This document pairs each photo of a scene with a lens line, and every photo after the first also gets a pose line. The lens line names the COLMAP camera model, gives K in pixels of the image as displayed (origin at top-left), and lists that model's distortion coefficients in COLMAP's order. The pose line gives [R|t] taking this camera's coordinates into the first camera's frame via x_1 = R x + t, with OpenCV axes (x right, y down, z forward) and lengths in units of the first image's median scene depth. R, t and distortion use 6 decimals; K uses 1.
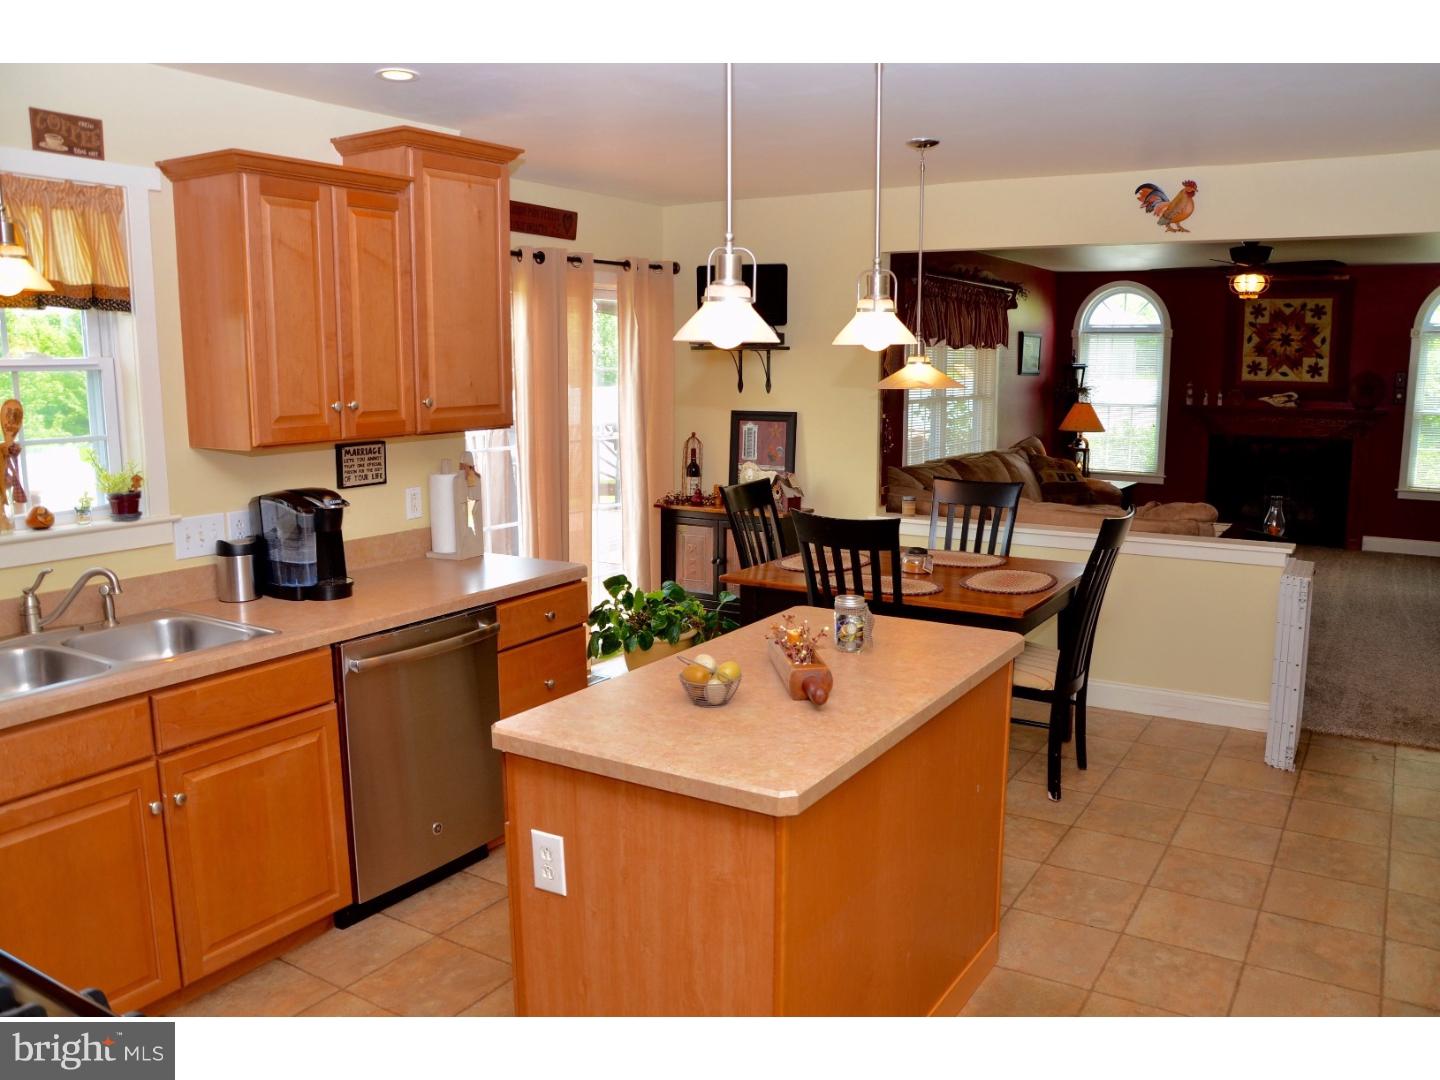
lens RADIAL K [[1143.6, 0, 728.4], [0, 1143.6, 547.7], [0, 0, 1]] dist [-0.150146, 0.127206]
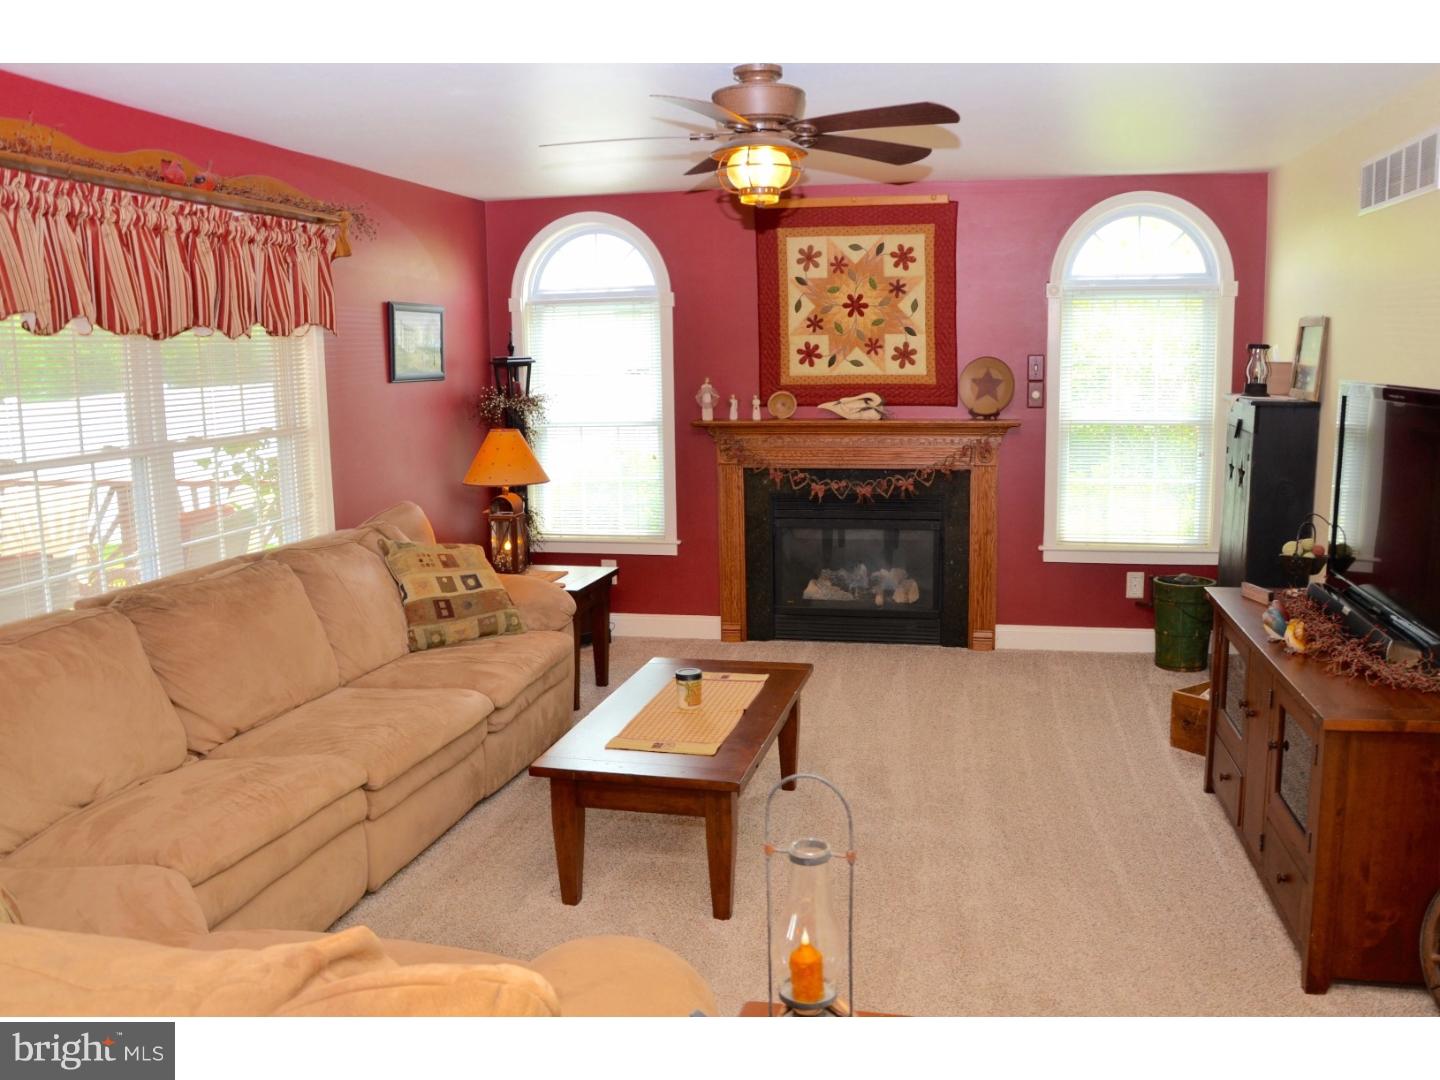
lens RADIAL K [[1143.6, 0, 728.4], [0, 1143.6, 547.7], [0, 0, 1]] dist [-0.150146, 0.127206]
pose [[0.945186, -0.072556, 0.318370, 0.237575], [0.071455, 0.997329, 0.015151, -0.072784], [-0.318619, 0.008429, 0.947845, 0.448782]]
